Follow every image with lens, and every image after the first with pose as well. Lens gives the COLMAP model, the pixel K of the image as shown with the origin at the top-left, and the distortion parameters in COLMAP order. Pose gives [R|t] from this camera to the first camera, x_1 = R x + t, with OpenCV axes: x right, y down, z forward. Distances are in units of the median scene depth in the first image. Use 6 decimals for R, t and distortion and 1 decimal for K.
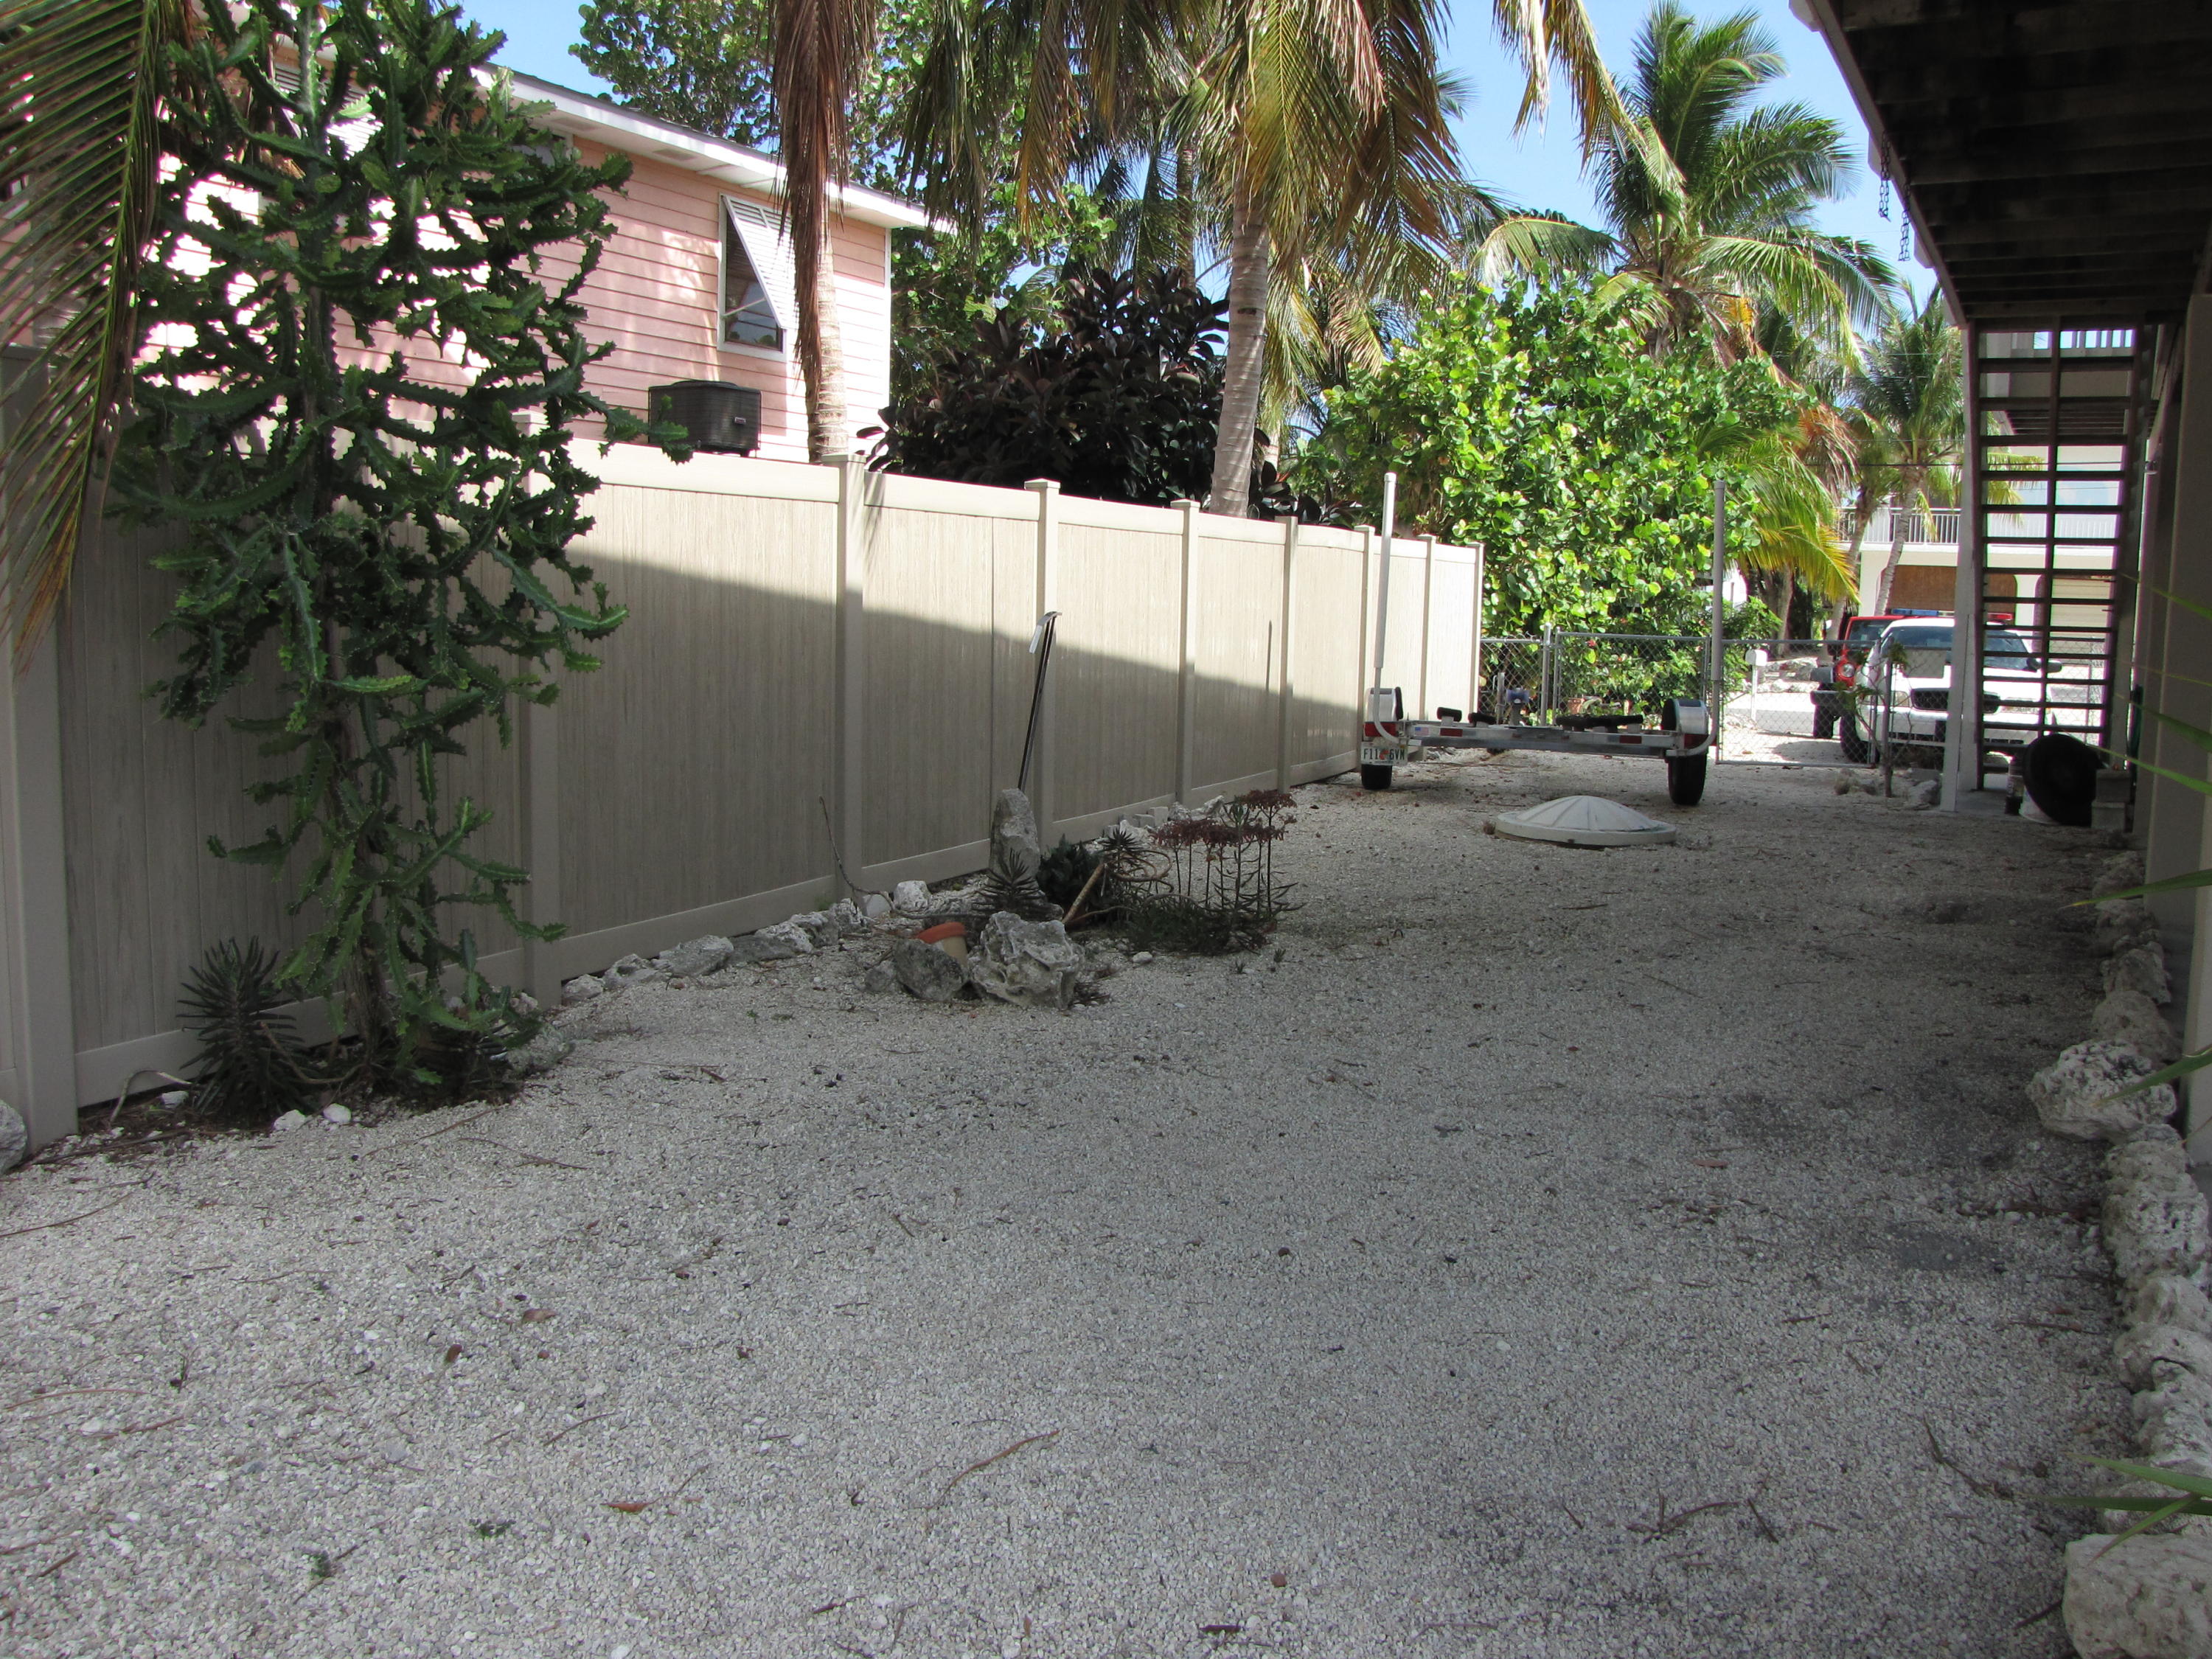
lens RADIAL K [[1848.3, 0, 1134.4], [0, 1848.3, 830.2], [0, 0, 1]] dist [-0.184722, 0.166761]
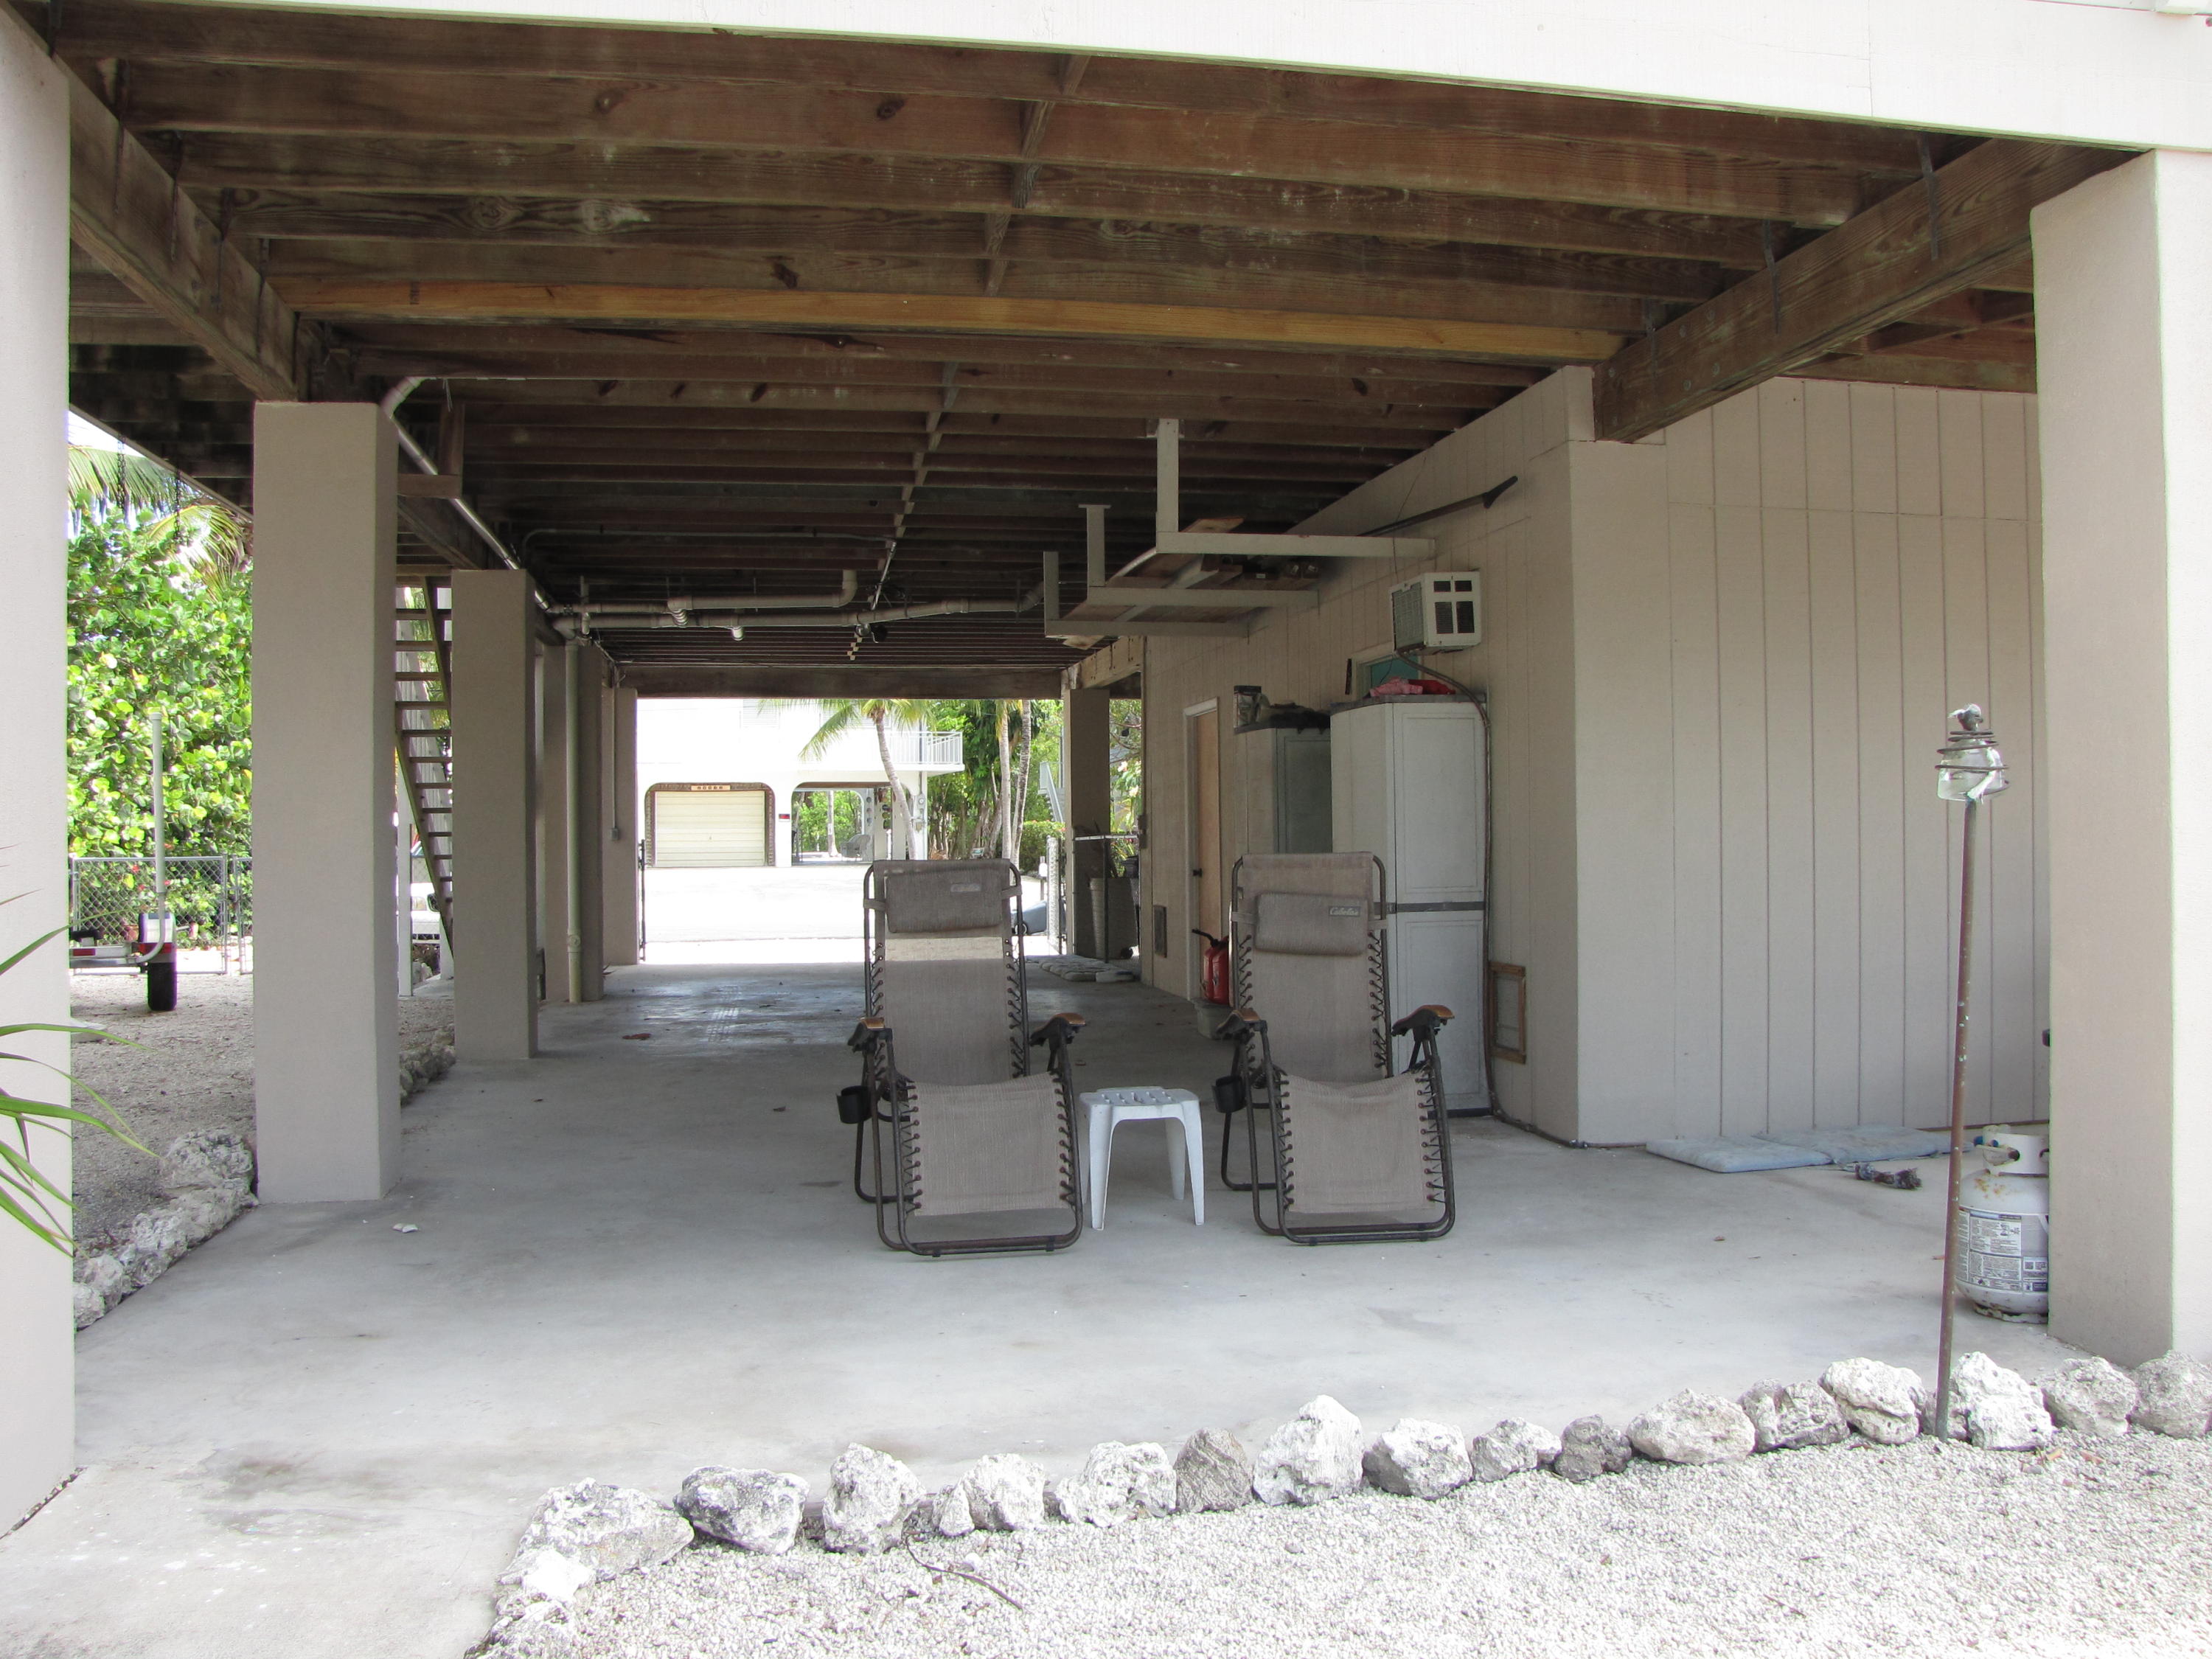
lens RADIAL K [[1848.3, 0, 1134.4], [0, 1848.3, 830.2], [0, 0, 1]] dist [-0.184722, 0.166761]
pose [[0.771445, -0.027547, 0.635700, 0.054514], [0.104719, 0.990936, -0.084139, 0.018979], [-0.627620, 0.131478, 0.767337, -0.118909]]
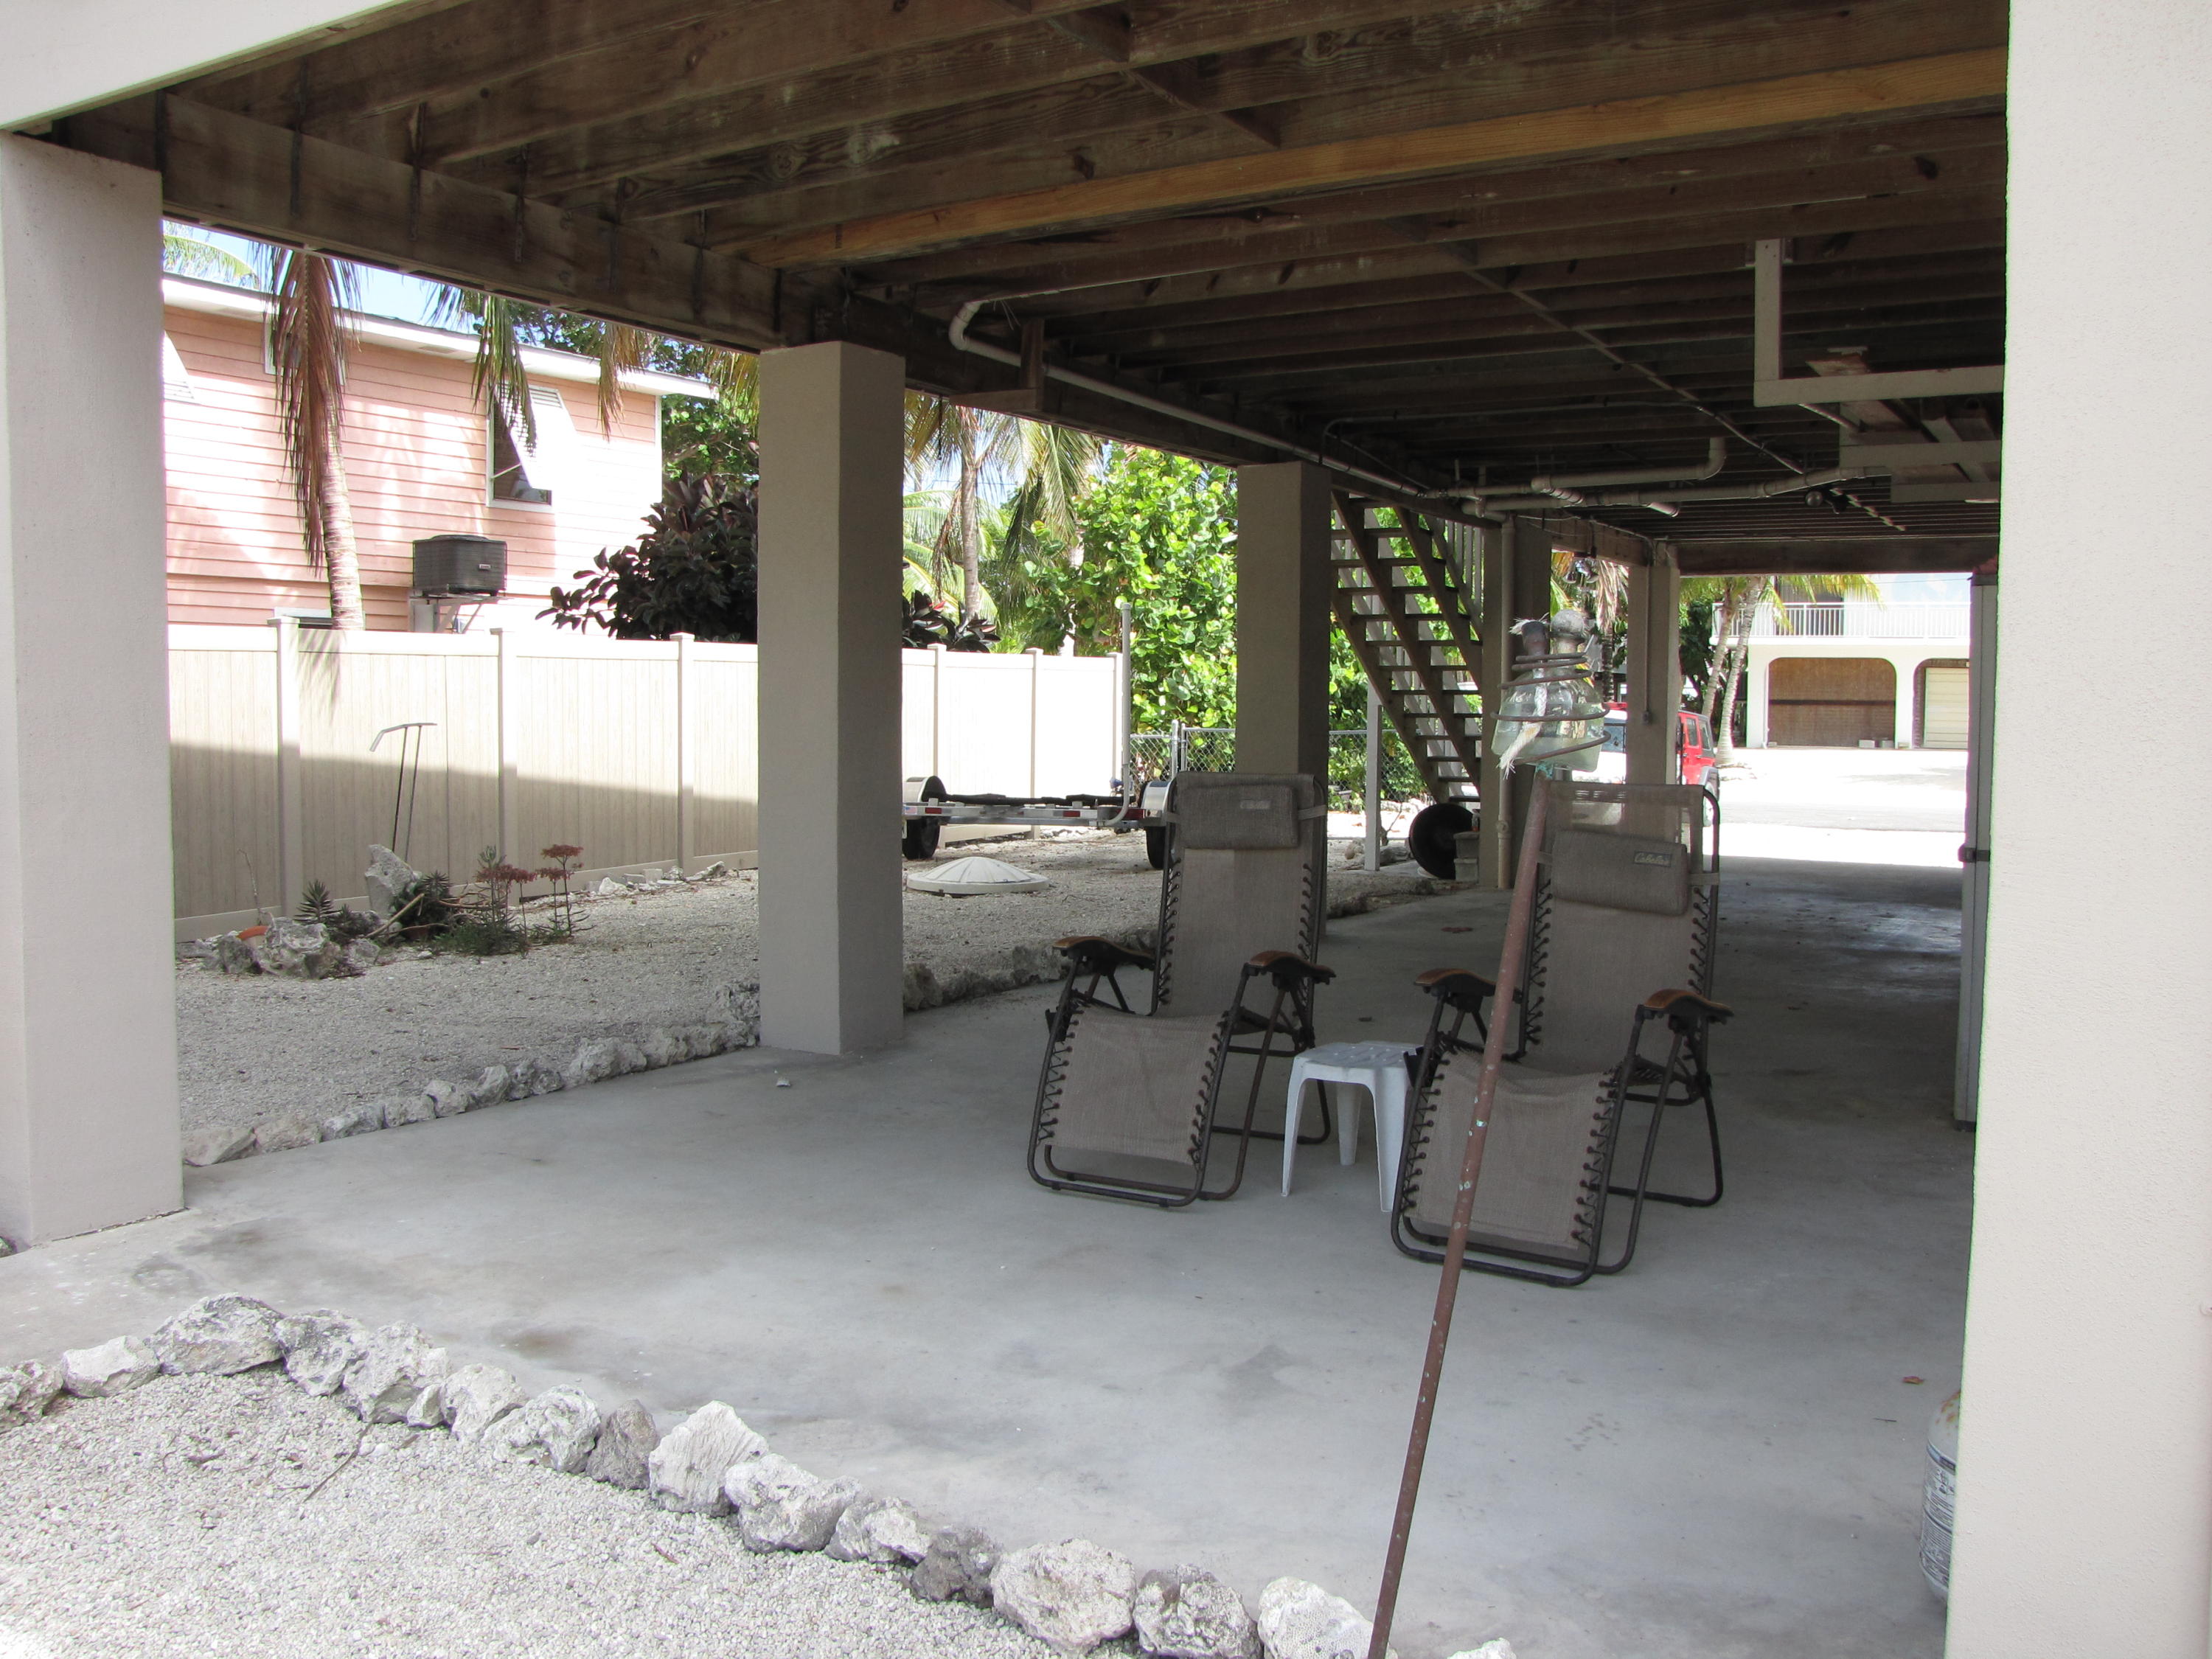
lens RADIAL K [[1848.3, 0, 1134.4], [0, 1848.3, 830.2], [0, 0, 1]] dist [-0.184722, 0.166761]
pose [[0.998830, -0.010953, -0.047094, 0.226879], [0.008315, 0.998405, -0.055847, 0.019243], [0.047631, 0.055390, 0.997328, -0.148240]]
